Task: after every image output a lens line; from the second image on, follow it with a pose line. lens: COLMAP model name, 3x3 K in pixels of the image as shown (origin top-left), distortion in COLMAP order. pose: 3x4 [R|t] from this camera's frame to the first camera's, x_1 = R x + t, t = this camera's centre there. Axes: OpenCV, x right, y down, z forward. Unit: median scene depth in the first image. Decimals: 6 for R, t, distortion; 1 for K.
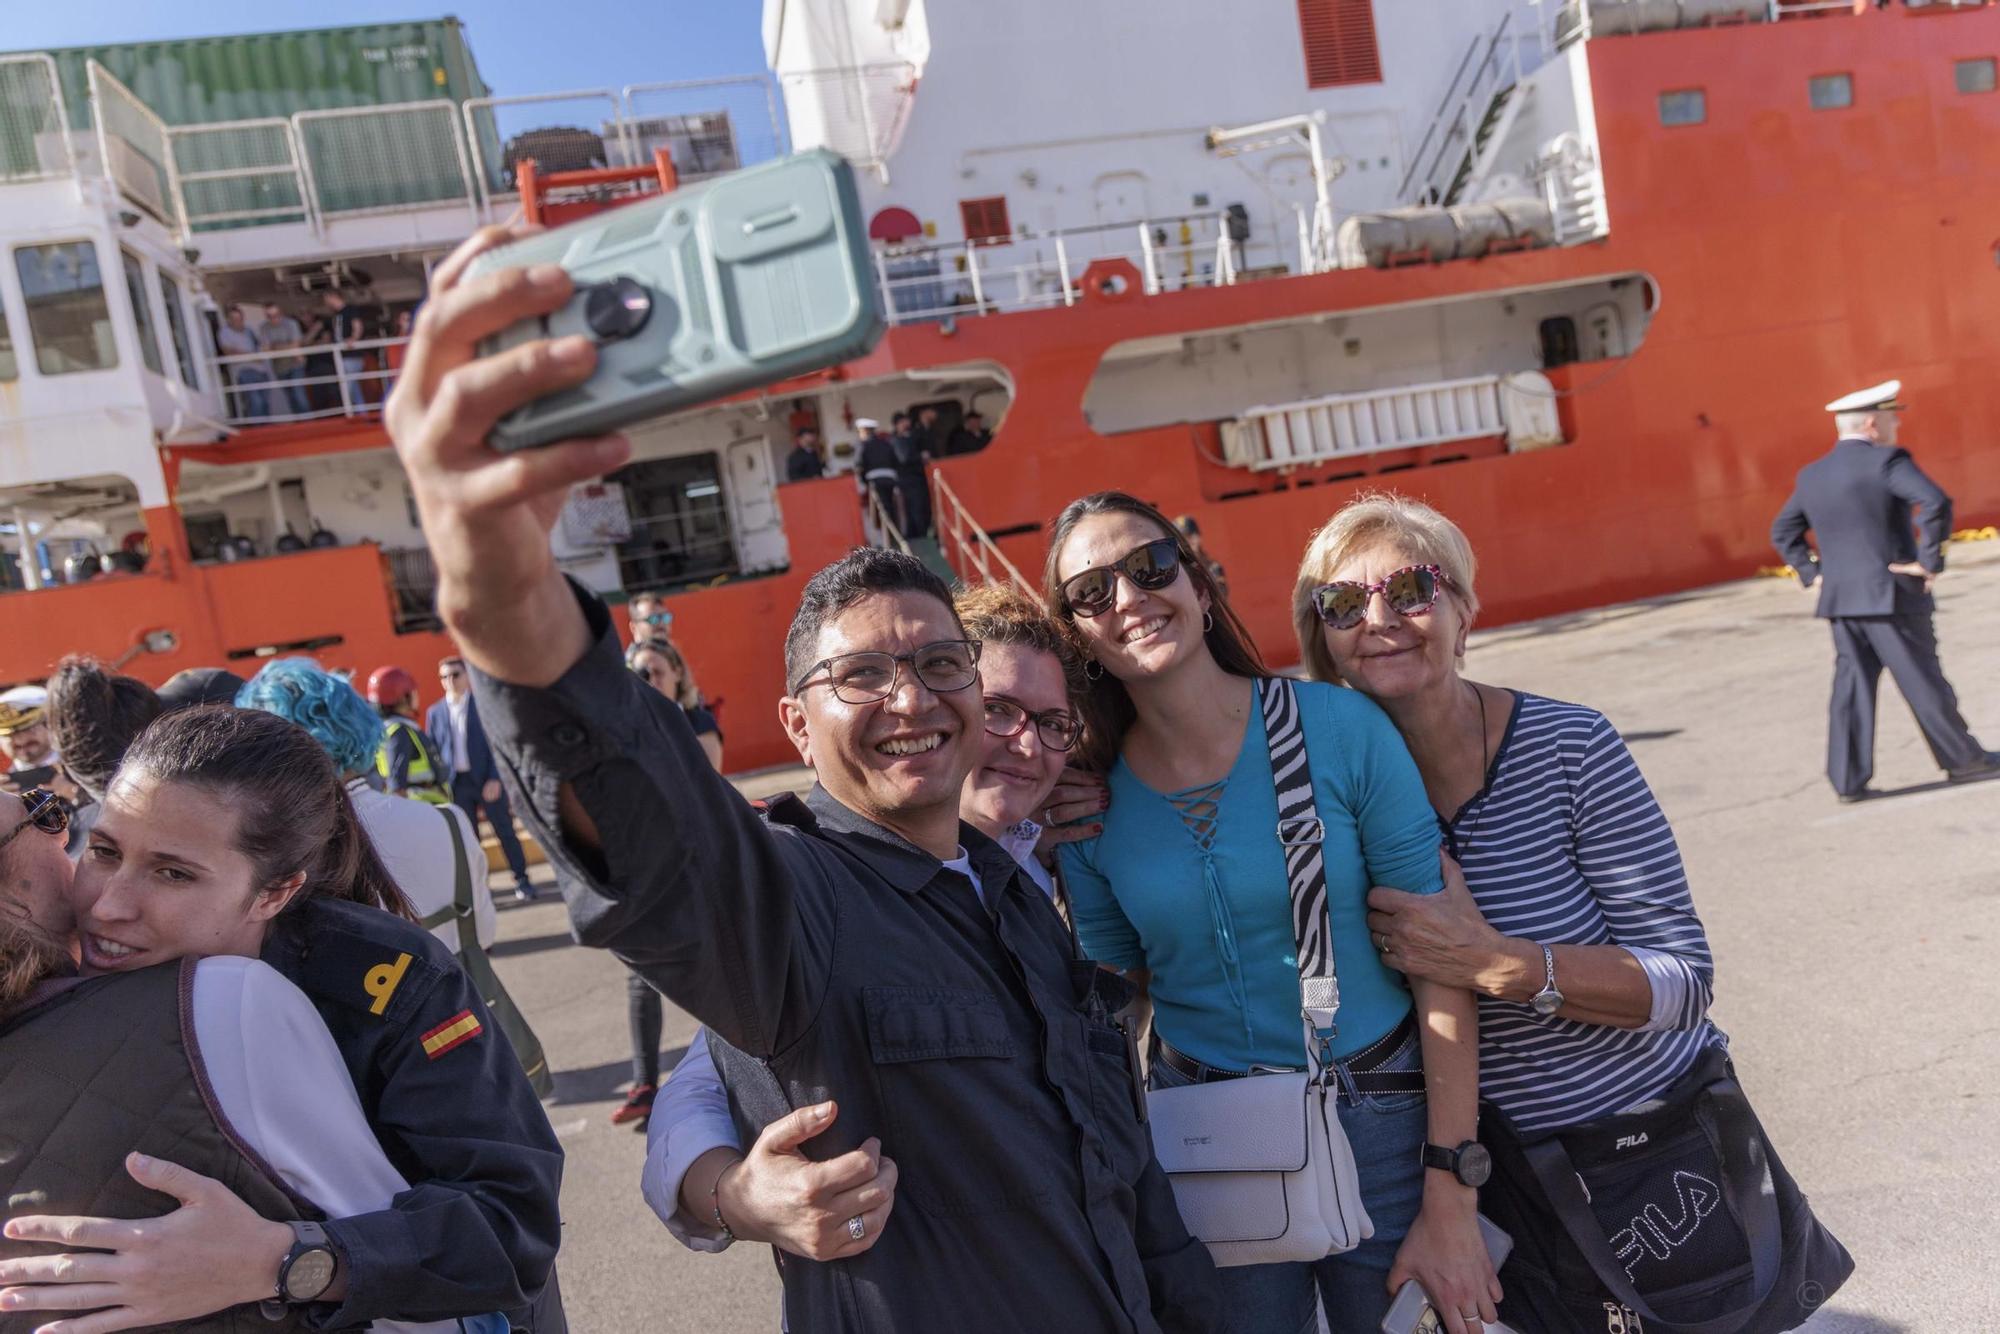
lens RADIAL K [[1333.0, 0, 1012.0], [0, 1333.0, 670.8], [0, 0, 1]] dist [0.008940, 0.002344]
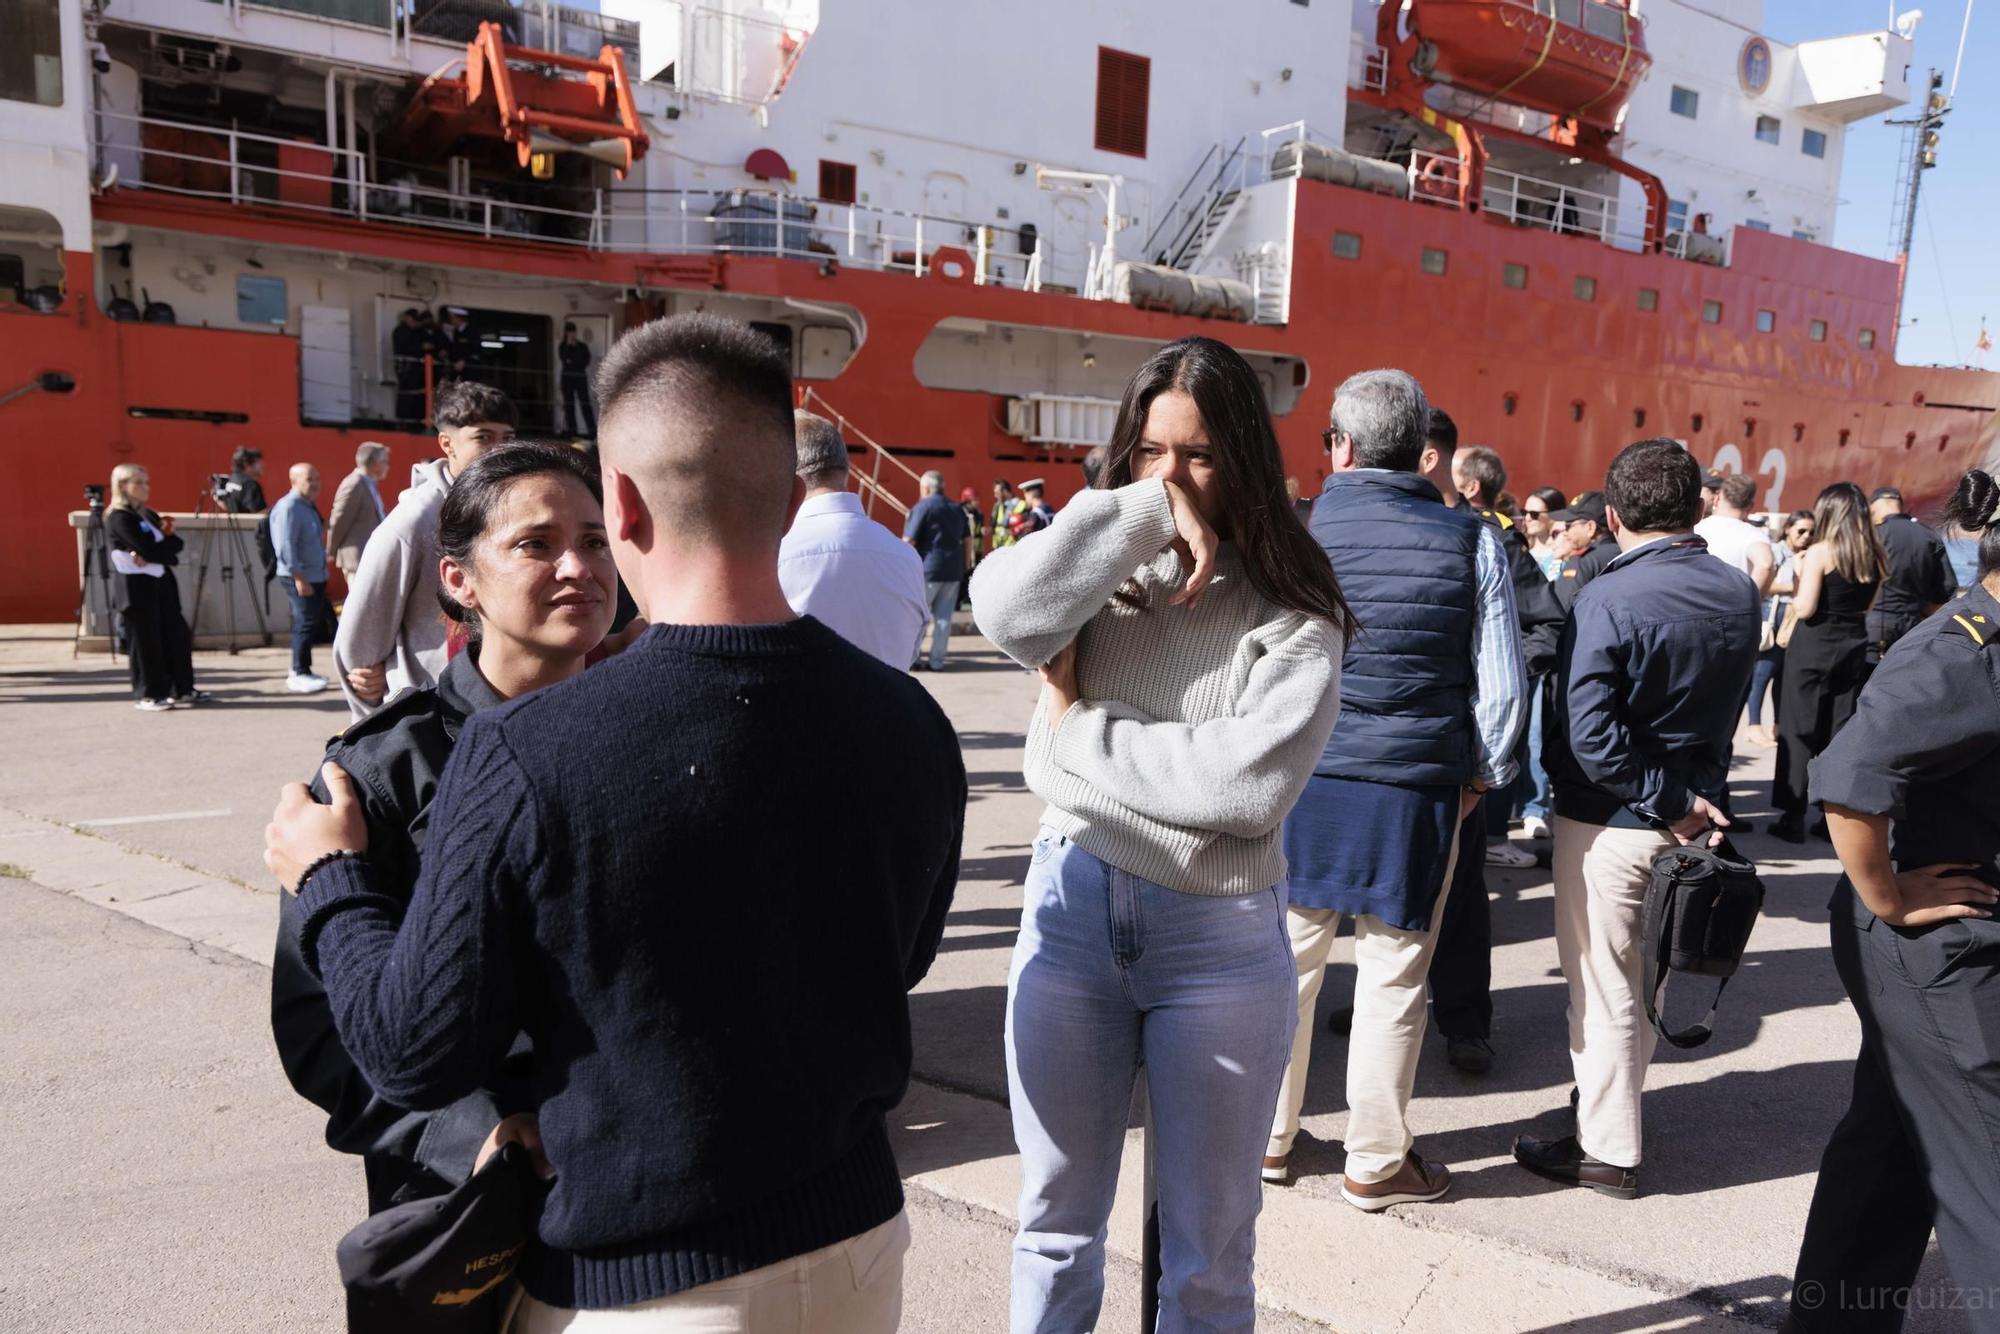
lens RADIAL K [[1333.8, 0, 1005.9], [0, 1333.8, 673.4], [0, 0, 1]] dist [0.008853, -0.009504]
pose [[0.922826, 0.152006, 0.353958, -0.246129], [-0.163646, 0.986515, 0.002995, 0.063958], [-0.348729, -0.060687, 0.935257, -0.183658]]
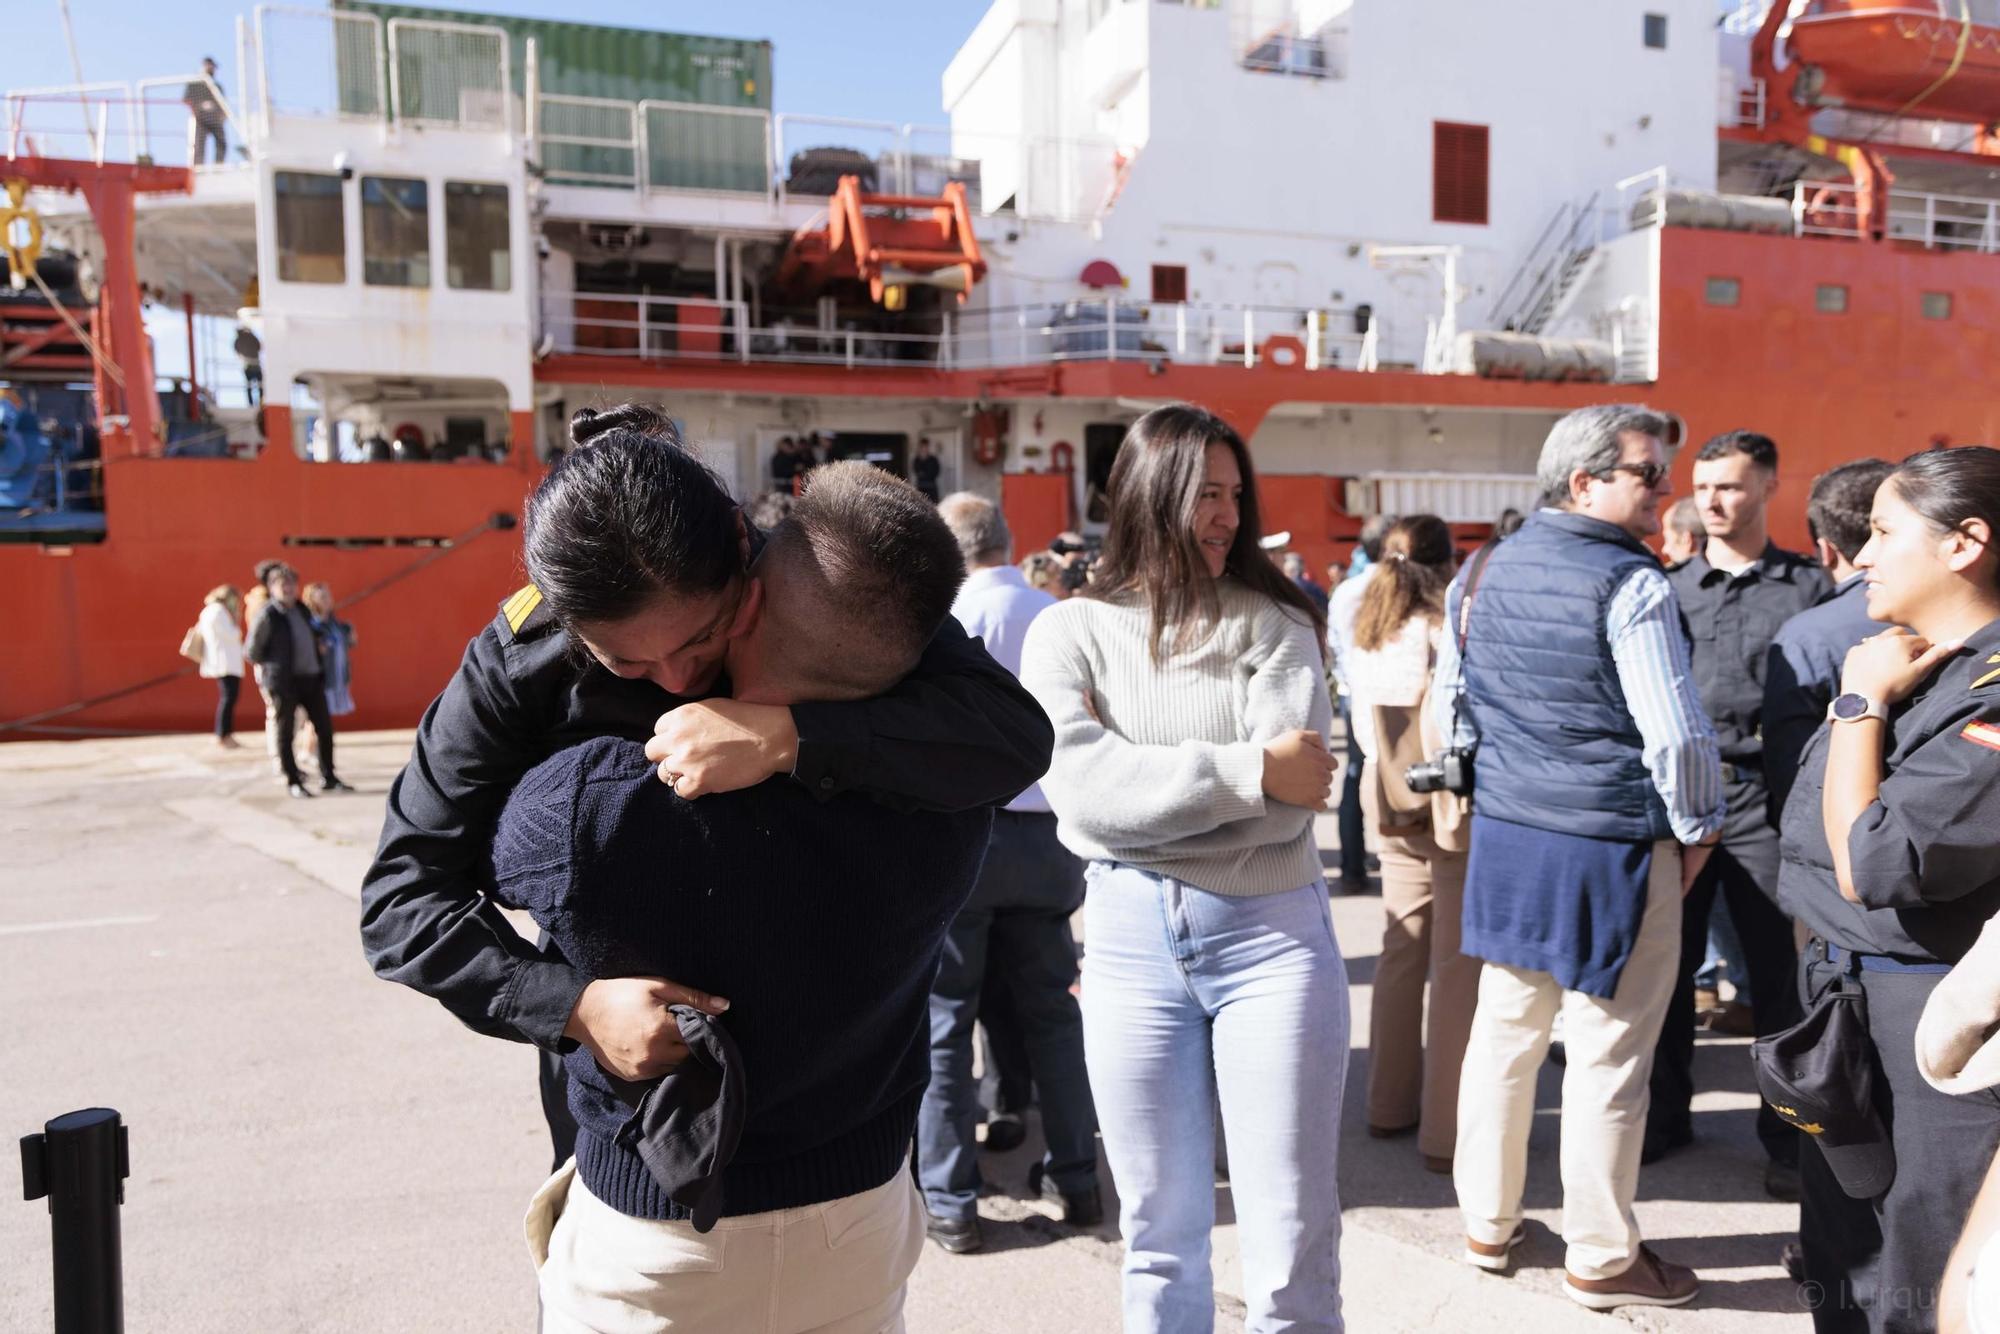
lens RADIAL K [[1333.8, 0, 1008.4], [0, 1333.8, 672.6], [0, 0, 1]] dist [0.008853, -0.009504]
pose [[0.985232, 0.147731, 0.086564, -0.227934], [-0.146228, 0.988972, -0.023488, 0.063643], [-0.089080, 0.010483, 0.995969, -0.196029]]
